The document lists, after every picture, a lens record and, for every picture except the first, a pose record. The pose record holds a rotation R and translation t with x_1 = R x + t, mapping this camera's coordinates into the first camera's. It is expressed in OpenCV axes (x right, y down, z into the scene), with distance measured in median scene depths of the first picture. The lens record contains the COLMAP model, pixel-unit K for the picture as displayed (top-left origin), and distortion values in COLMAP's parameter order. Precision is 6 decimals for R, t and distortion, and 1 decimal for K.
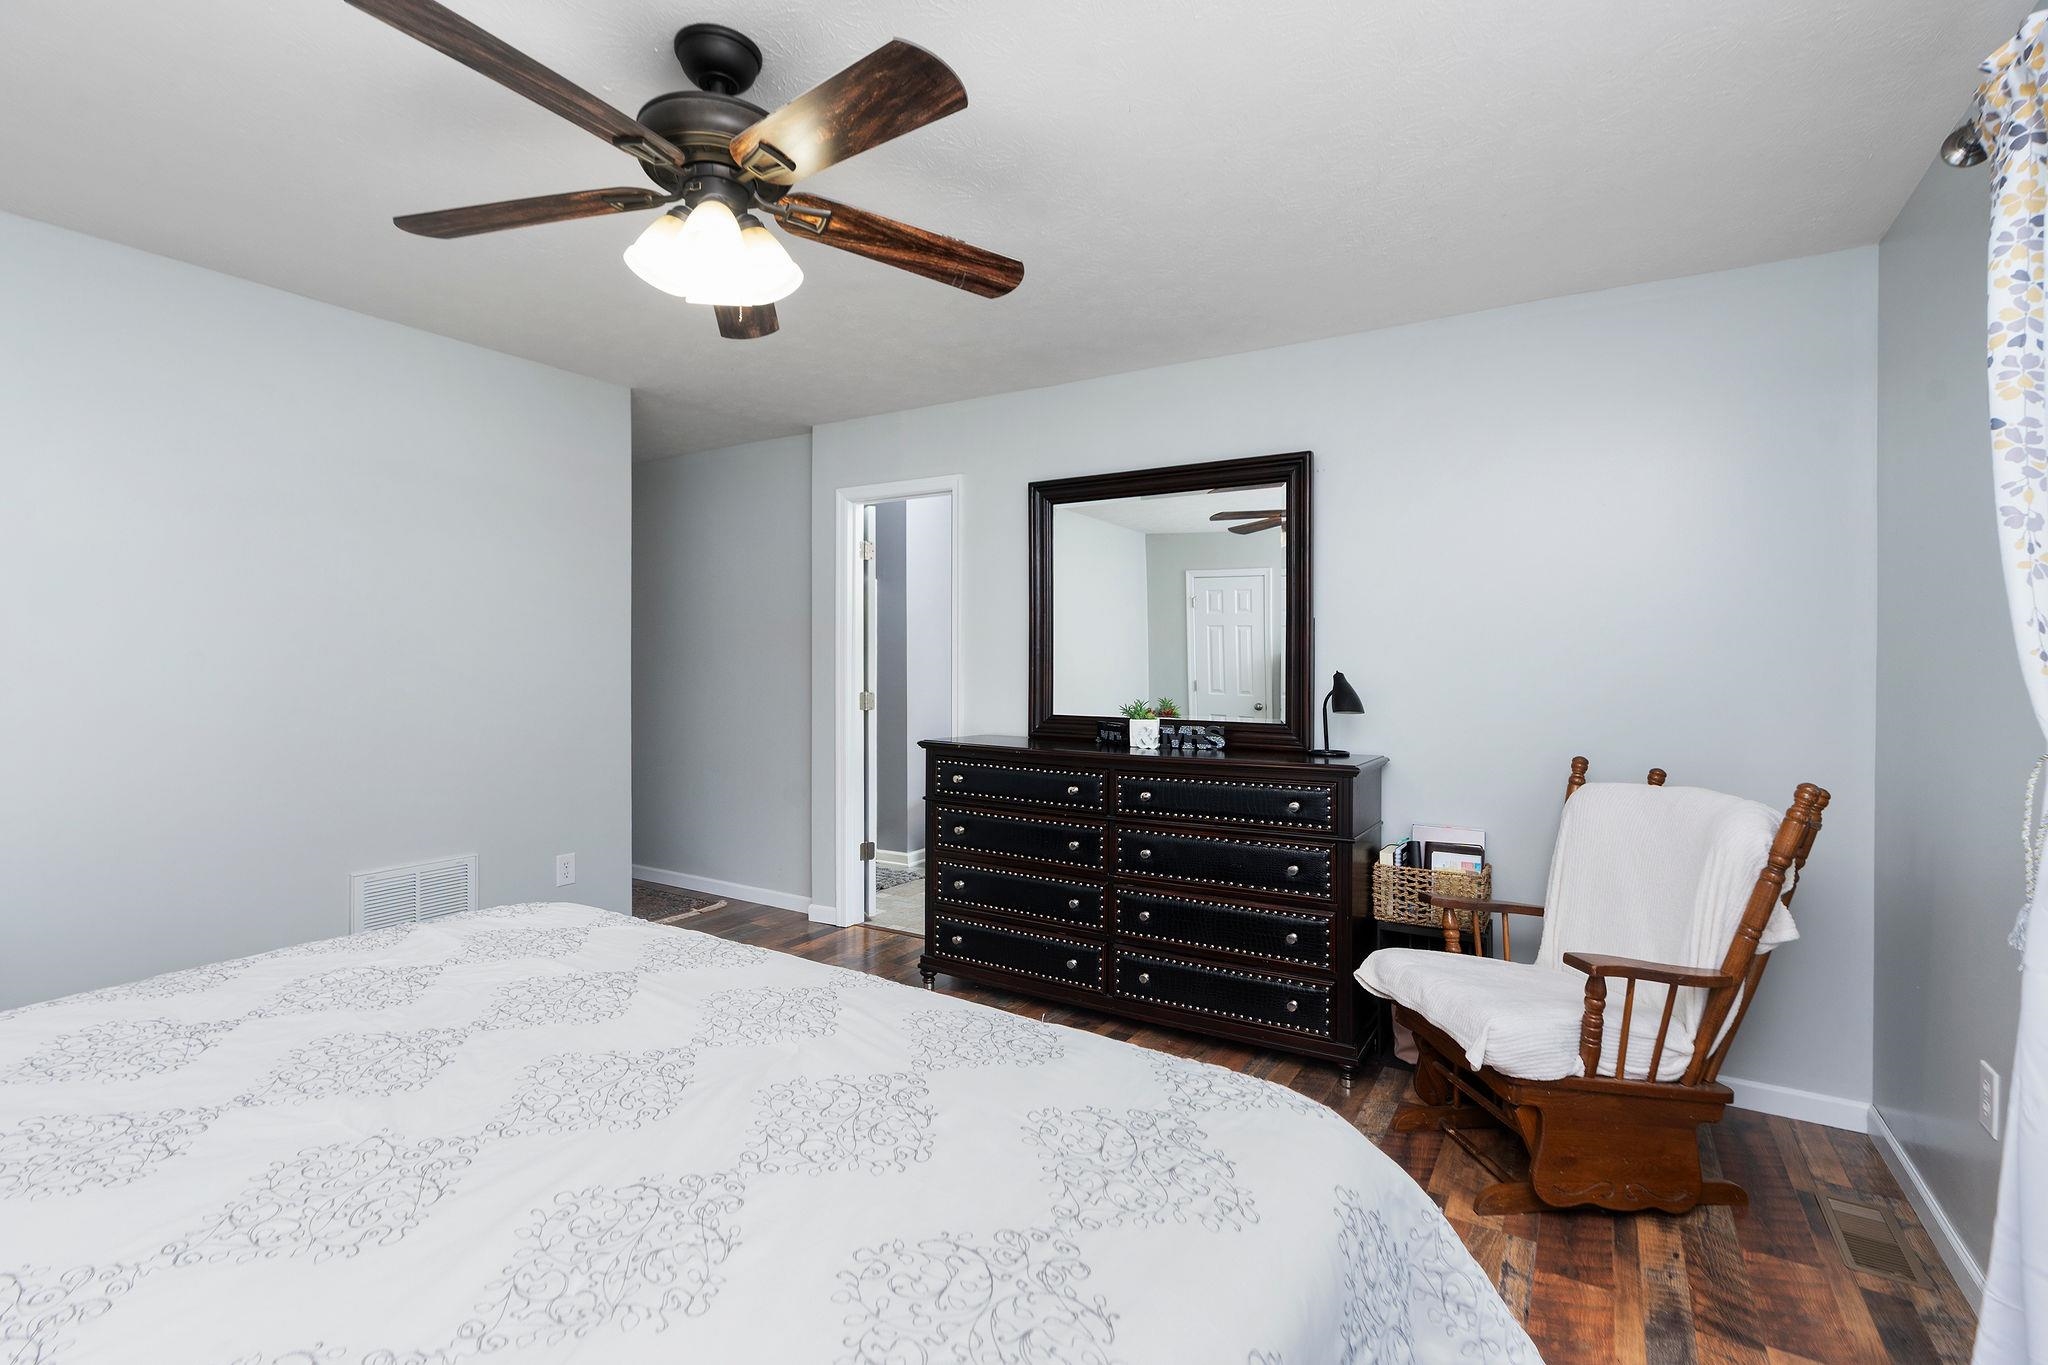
lens RADIAL K [[931.3, 0, 1023.2], [0, 931.3, 677.7], [0, 0, 1]] dist [-0.000352, 0.001148]
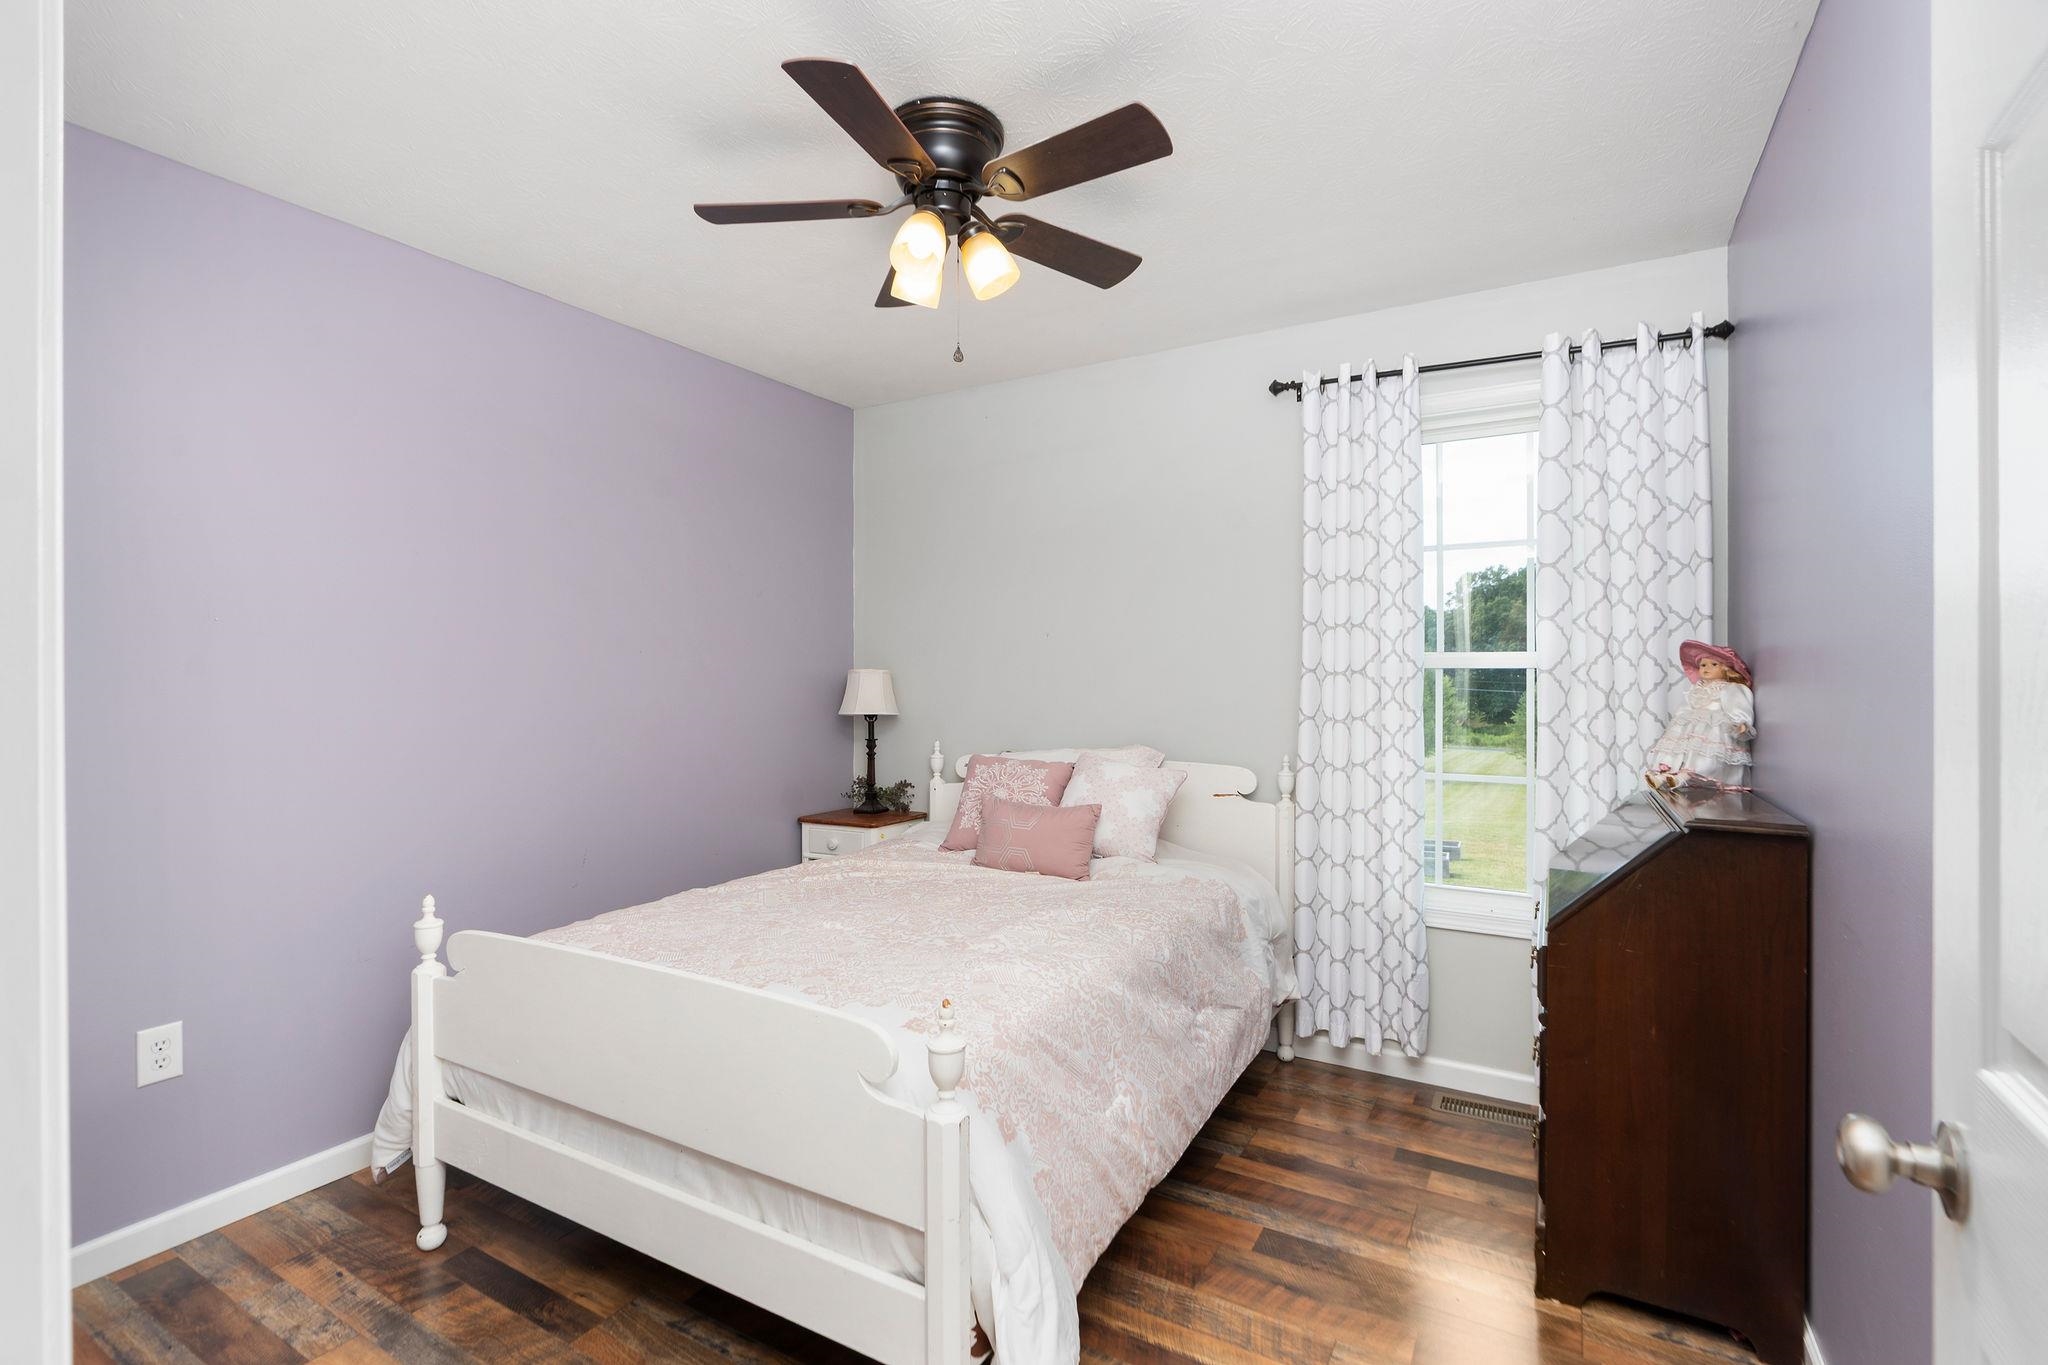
lens RADIAL K [[931.3, 0, 1023.5], [0, 931.3, 676.2], [0, 0, 1]] dist [-0.000352, 0.001148]
pose [[-0.028446, -0.003218, 0.999590, -0.302874], [0.009396, 0.999950, 0.003486, 0.002913], [-0.999551, 0.009492, -0.028414, 0.332455]]
